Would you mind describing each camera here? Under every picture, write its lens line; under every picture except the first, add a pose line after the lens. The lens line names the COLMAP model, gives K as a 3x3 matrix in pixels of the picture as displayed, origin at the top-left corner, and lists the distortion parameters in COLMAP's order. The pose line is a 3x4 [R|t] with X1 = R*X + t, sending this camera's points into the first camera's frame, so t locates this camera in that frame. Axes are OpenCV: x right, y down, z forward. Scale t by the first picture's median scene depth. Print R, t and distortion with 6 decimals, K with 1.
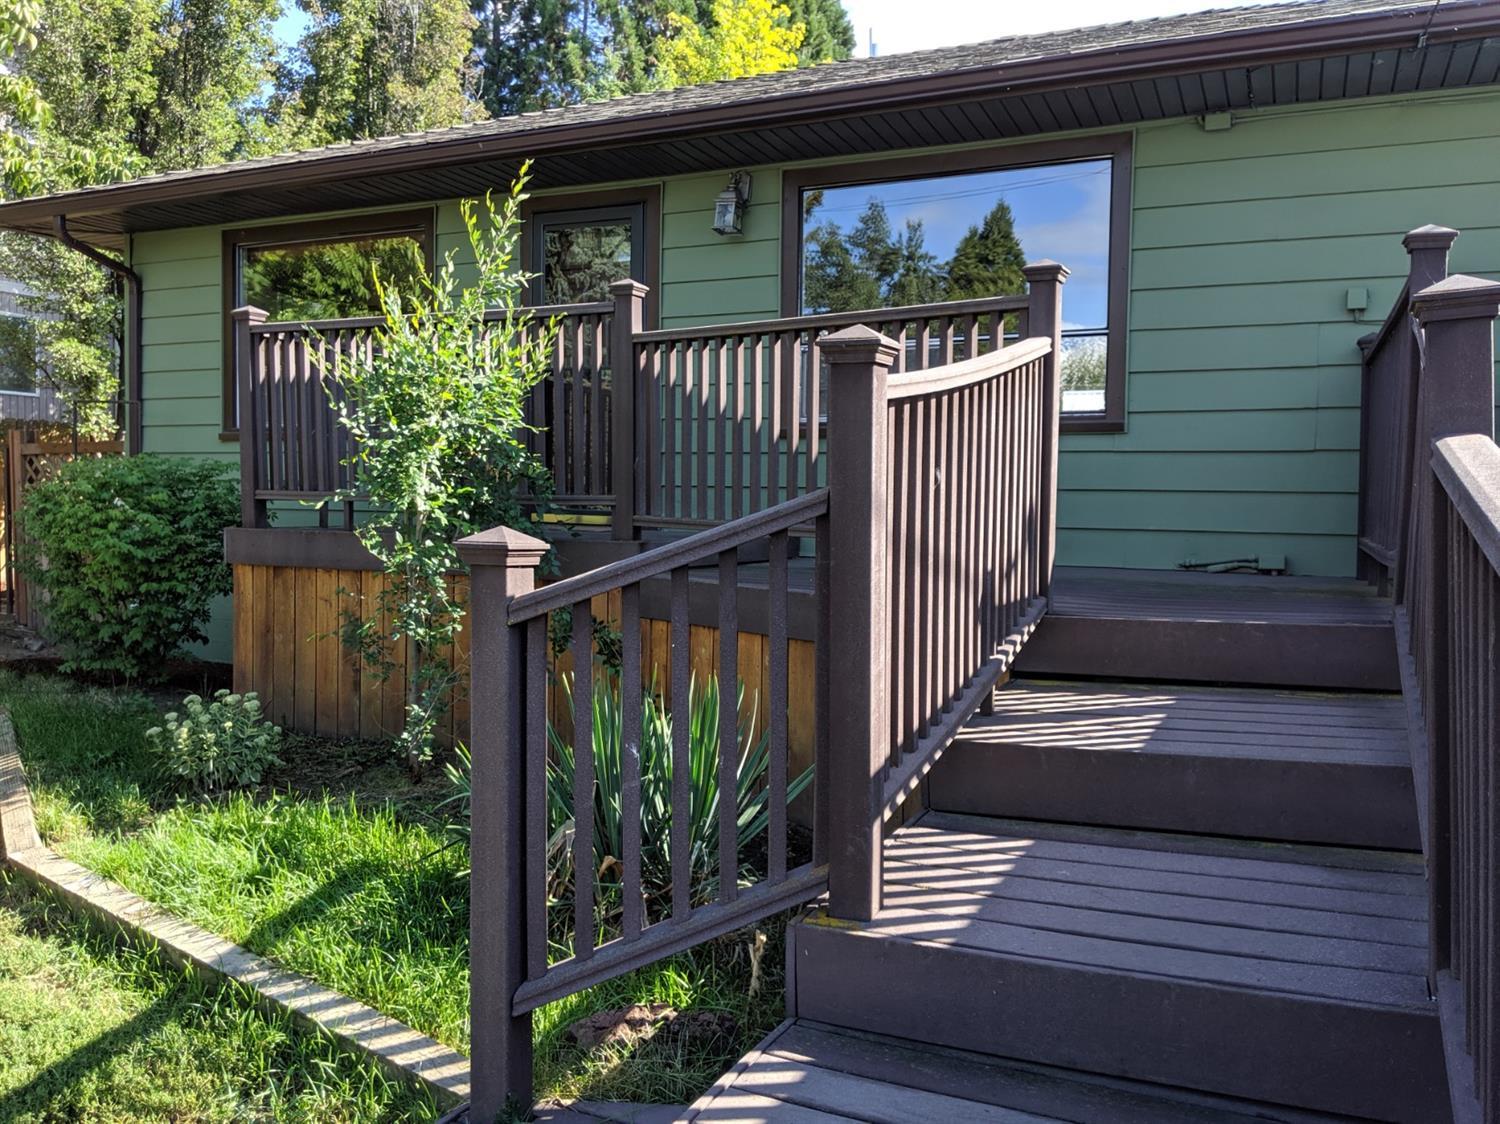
lens RADIAL K [[1169.8, 0, 750.0], [0, 1169.8, 562.0], [0, 0, 1]] dist [0.070775, -0.123720]
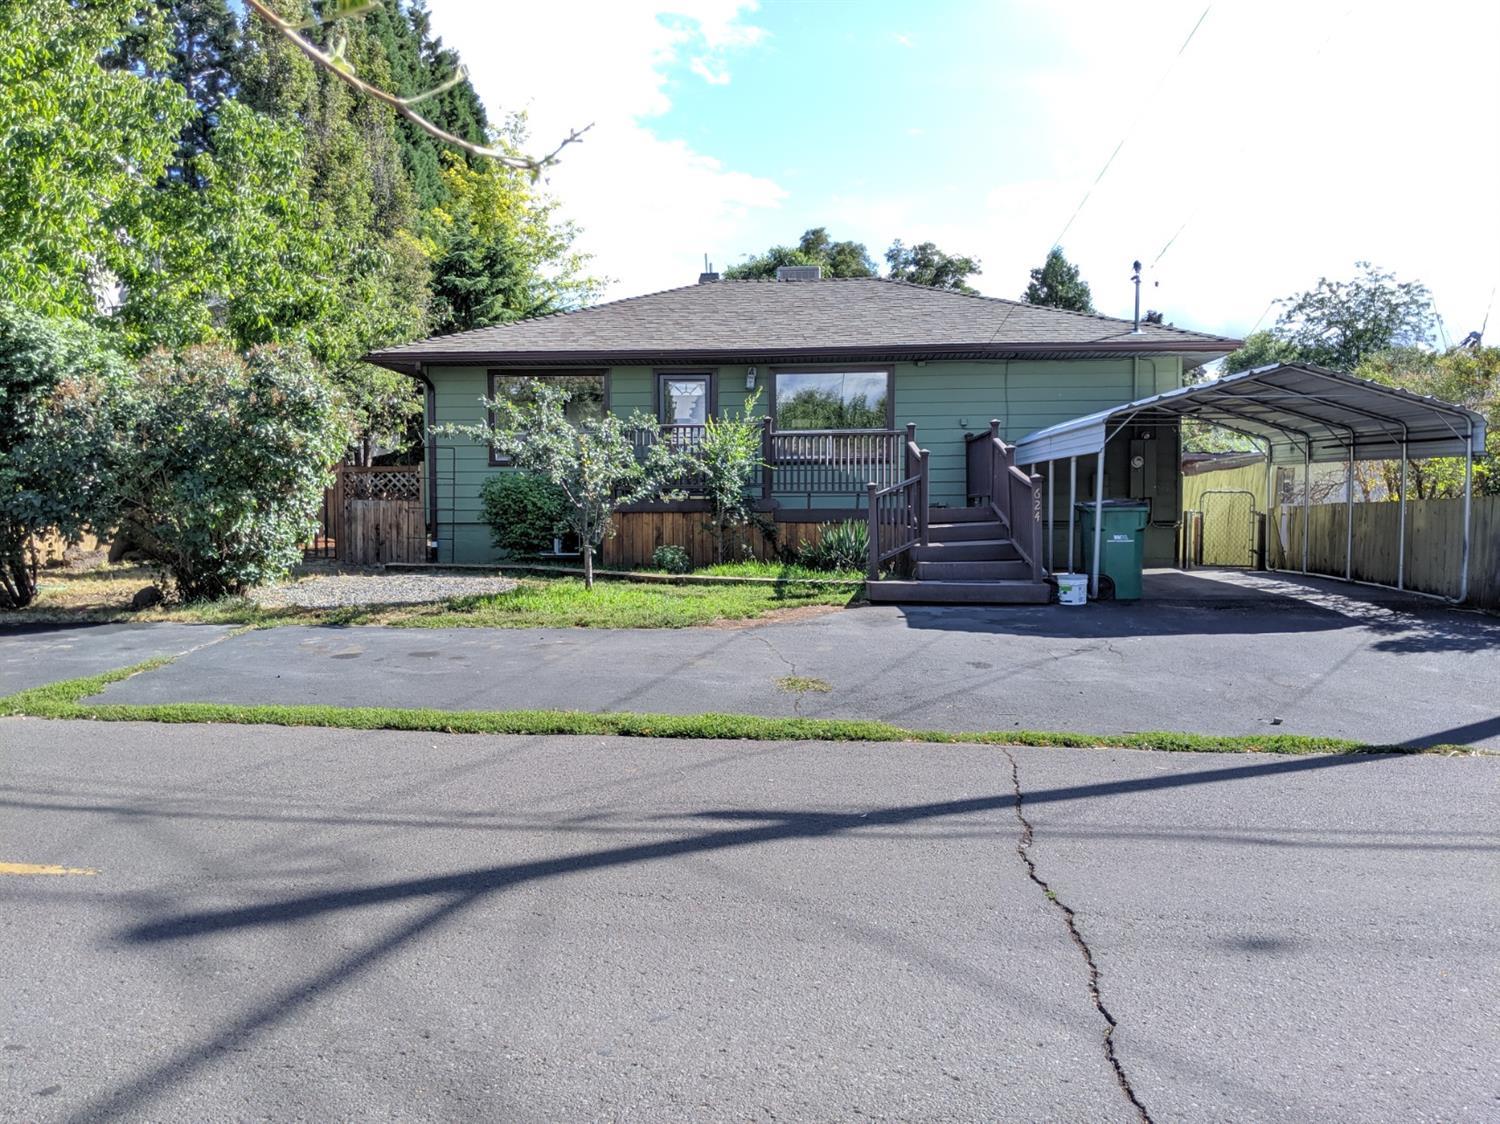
lens RADIAL K [[1169.8, 0, 750.0], [0, 1169.8, 562.0], [0, 0, 1]] dist [0.070775, -0.123720]
pose [[0.937420, -0.032418, 0.346689, -1.064764], [0.038360, 0.999211, -0.010290, 0.157184], [-0.346082, 0.022945, 0.937924, -1.652871]]
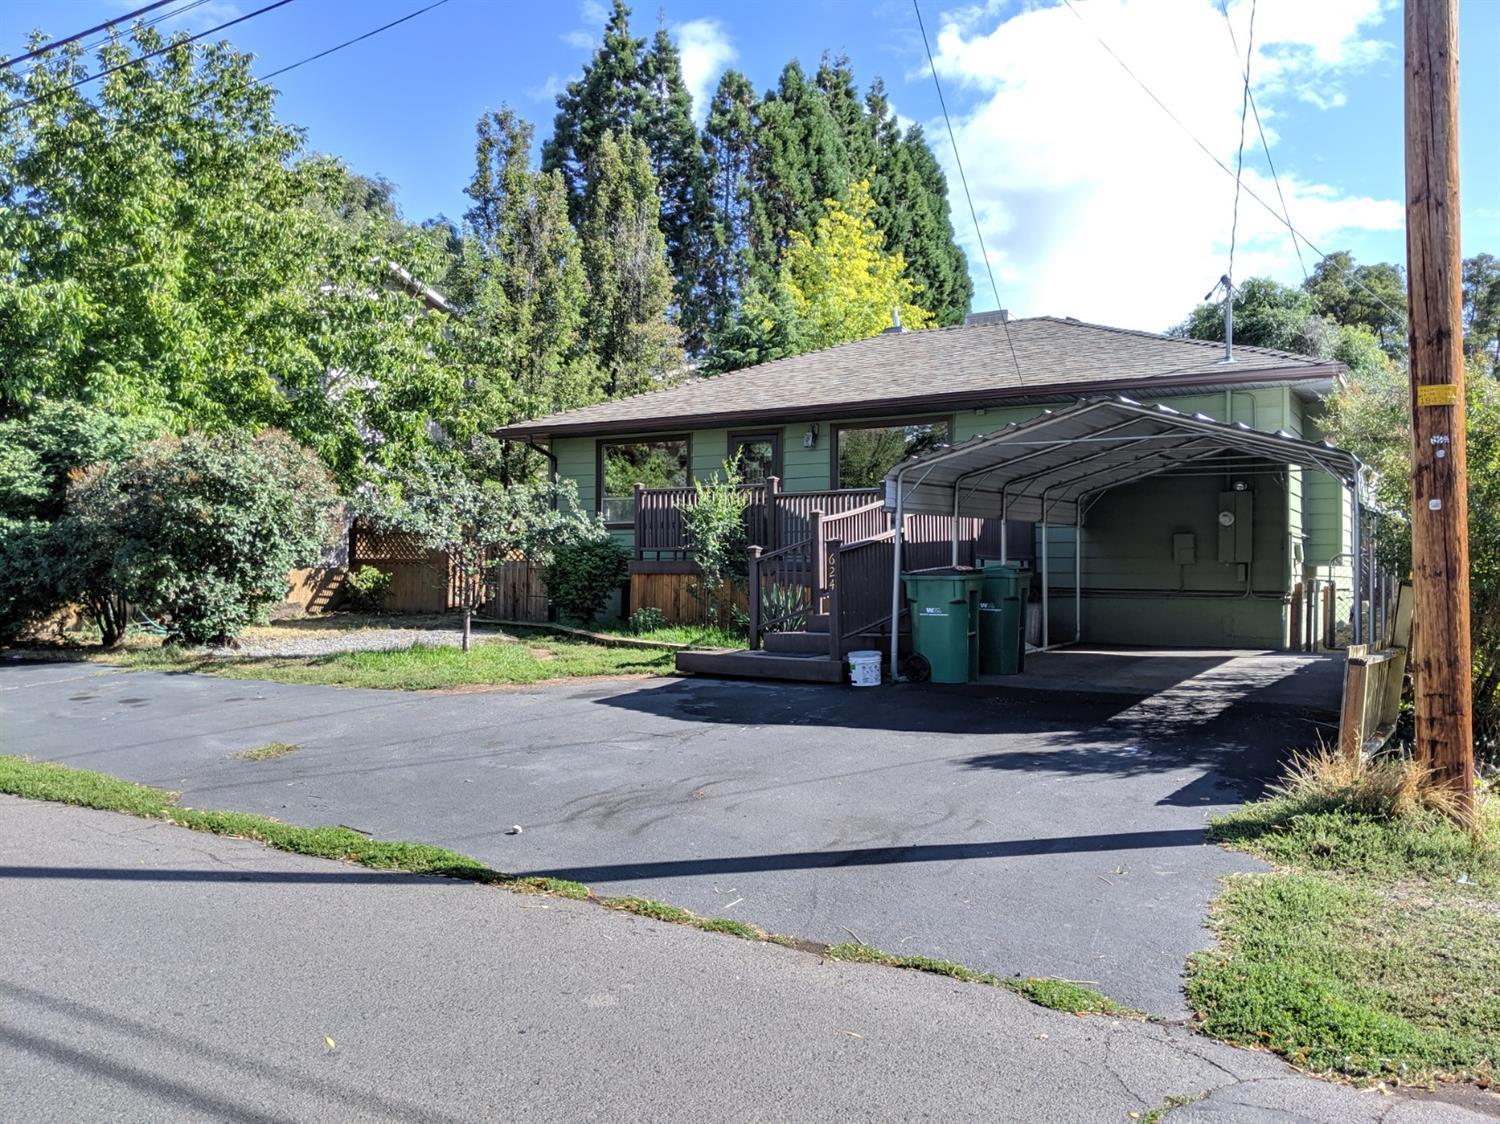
lens RADIAL K [[1169.8, 0, 750.0], [0, 1169.8, 562.0], [0, 0, 1]] dist [0.070775, -0.123720]
pose [[0.994131, -0.011033, -0.107621, 0.139366], [0.003689, 0.997665, -0.068192, 0.163798], [0.108122, 0.067395, 0.991851, -1.719909]]
